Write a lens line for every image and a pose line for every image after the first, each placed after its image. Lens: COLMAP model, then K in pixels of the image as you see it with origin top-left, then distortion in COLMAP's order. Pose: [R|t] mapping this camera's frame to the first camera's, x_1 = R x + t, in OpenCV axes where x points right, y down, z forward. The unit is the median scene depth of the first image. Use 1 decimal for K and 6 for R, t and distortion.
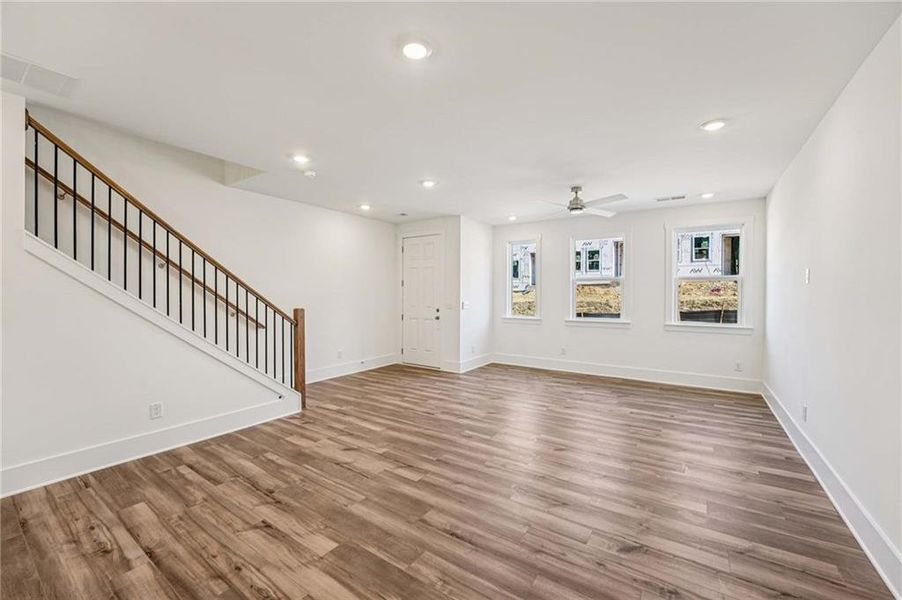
lens RADIAL K [[367.2, 0, 447.5], [0, 367.2, 299.4], [0, 0, 1]] dist [-0.024810, 0.000553]
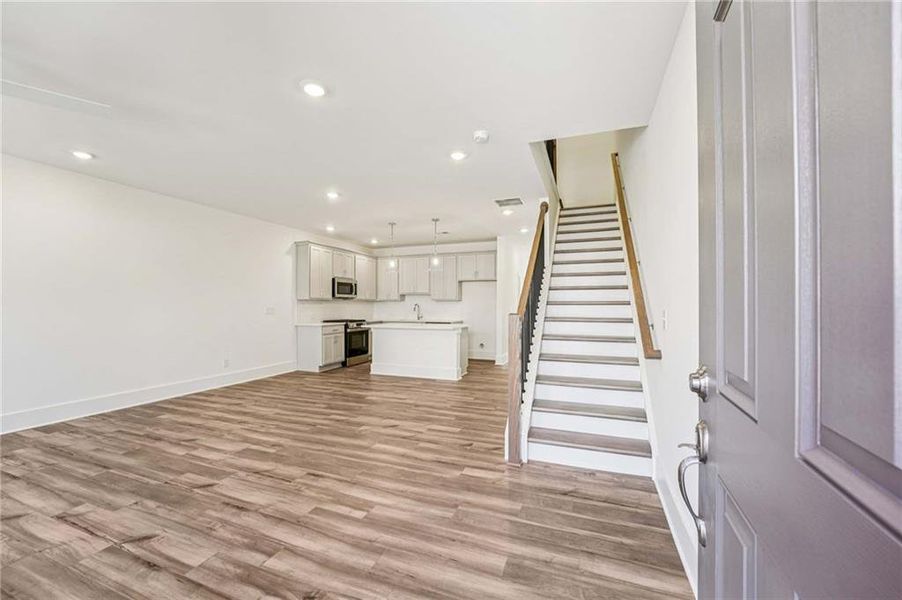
lens RADIAL K [[369.7, 0, 442.7], [0, 369.7, 304.2], [0, 0, 1]] dist [-0.016662, 0.000267]
pose [[-0.975615, -0.005673, -0.219418, -0.114965], [-0.008443, 0.999896, 0.011689, 0.002475], [0.219328, 0.013257, -0.975561, 1.530728]]
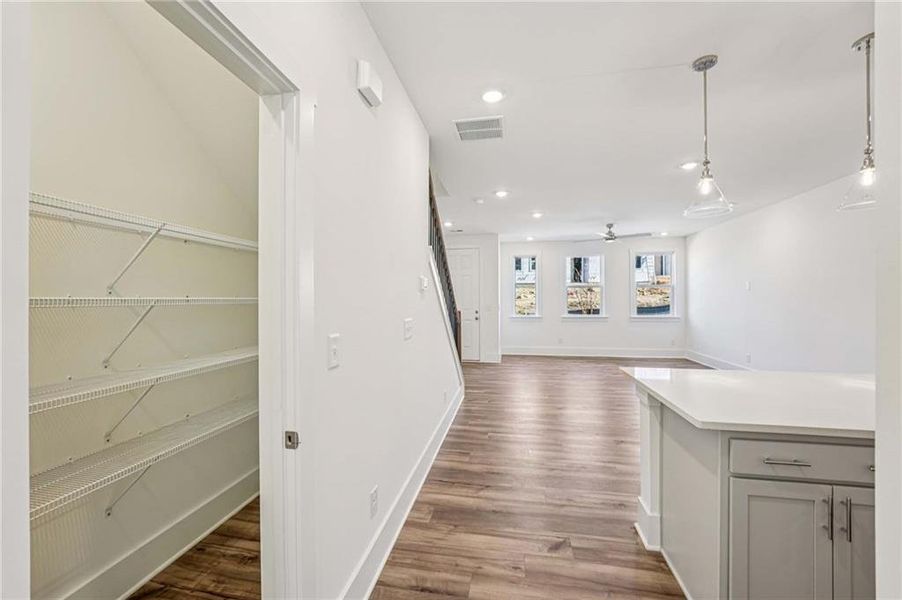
lens RADIAL K [[371.3, 0, 444.2], [0, 371.3, 296.6], [0, 0, 1]] dist [-0.038307, 0.010585]
pose [[0.913625, -0.010034, 0.406435, -0.875708], [0.019682, 0.999615, -0.019566, 0.002224], [-0.406082, 0.025875, 0.913470, -0.084738]]
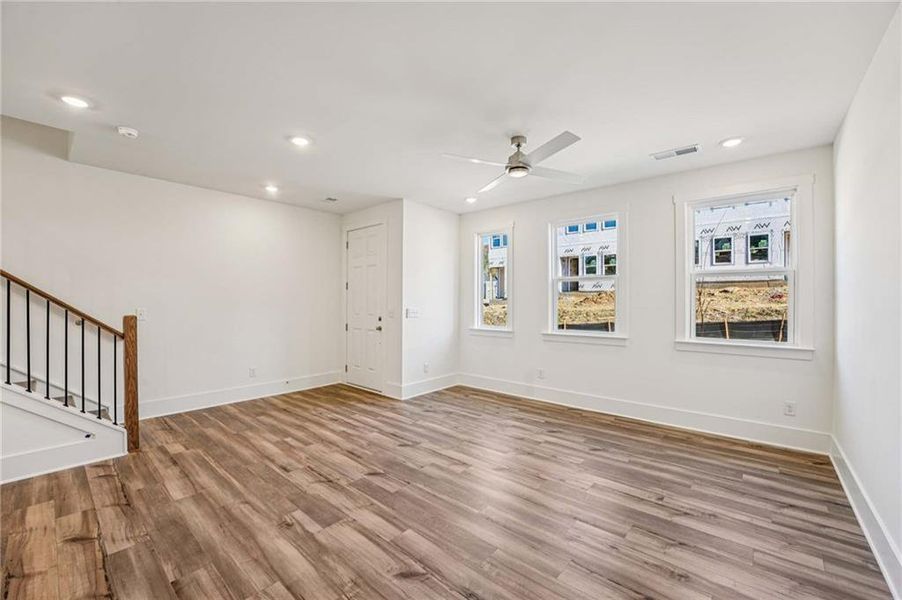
lens RADIAL K [[365.6, 0, 446.4], [0, 365.6, 302.5], [0, 0, 1]] dist [-0.025473, 0.000222]
pose [[0.992986, -0.000330, -0.118232, 0.302307], [-0.001366, 0.999897, -0.014265, 0.007303], [0.118224, 0.014326, 0.992884, 0.326441]]
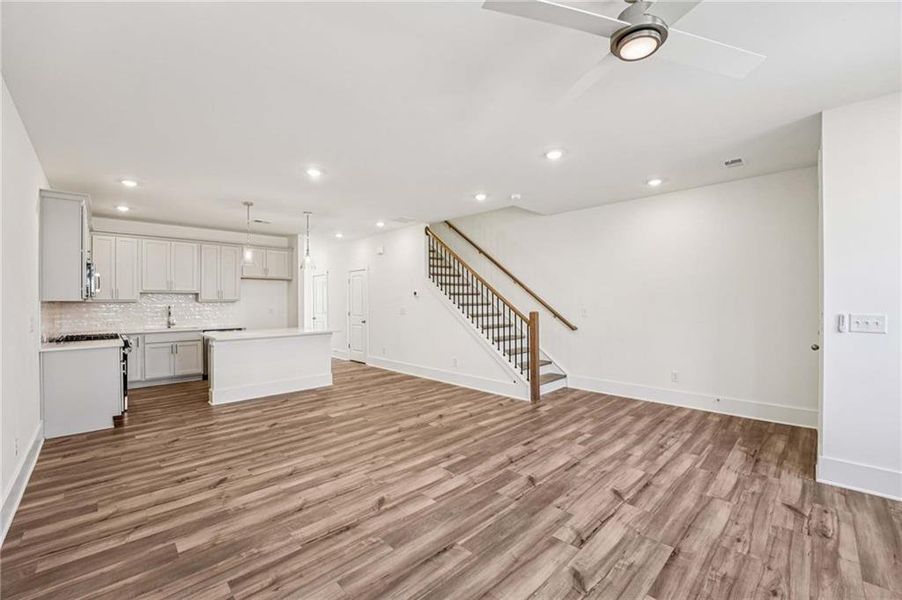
lens RADIAL K [[365.3, 0, 451.6], [0, 365.3, 301.2], [0, 0, 1]] dist [-0.023576, 0.000098]
pose [[-0.193402, -0.004634, -0.981109, 0.716214], [-0.011899, 0.999926, -0.002378, -0.002761], [0.981047, 0.011214, -0.193443, 0.902598]]
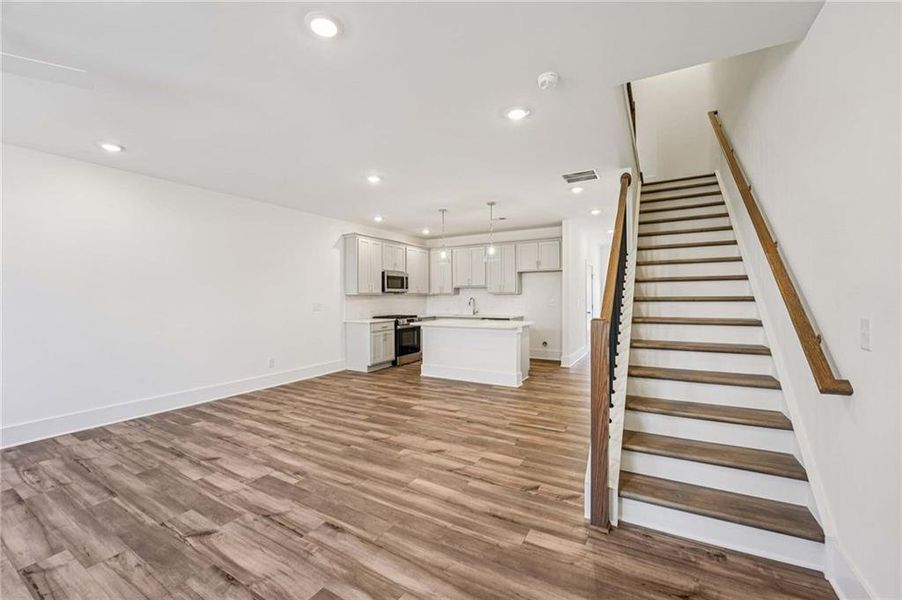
lens RADIAL K [[367.3, 0, 444.7], [0, 367.3, 297.8], [0, 0, 1]] dist [-0.020214, 0.000326]
pose [[-0.997725, 0.003295, -0.067339, -0.155313], [0.001943, 0.999795, 0.020133, -0.011156], [0.067392, 0.019956, -0.997527, 1.373072]]
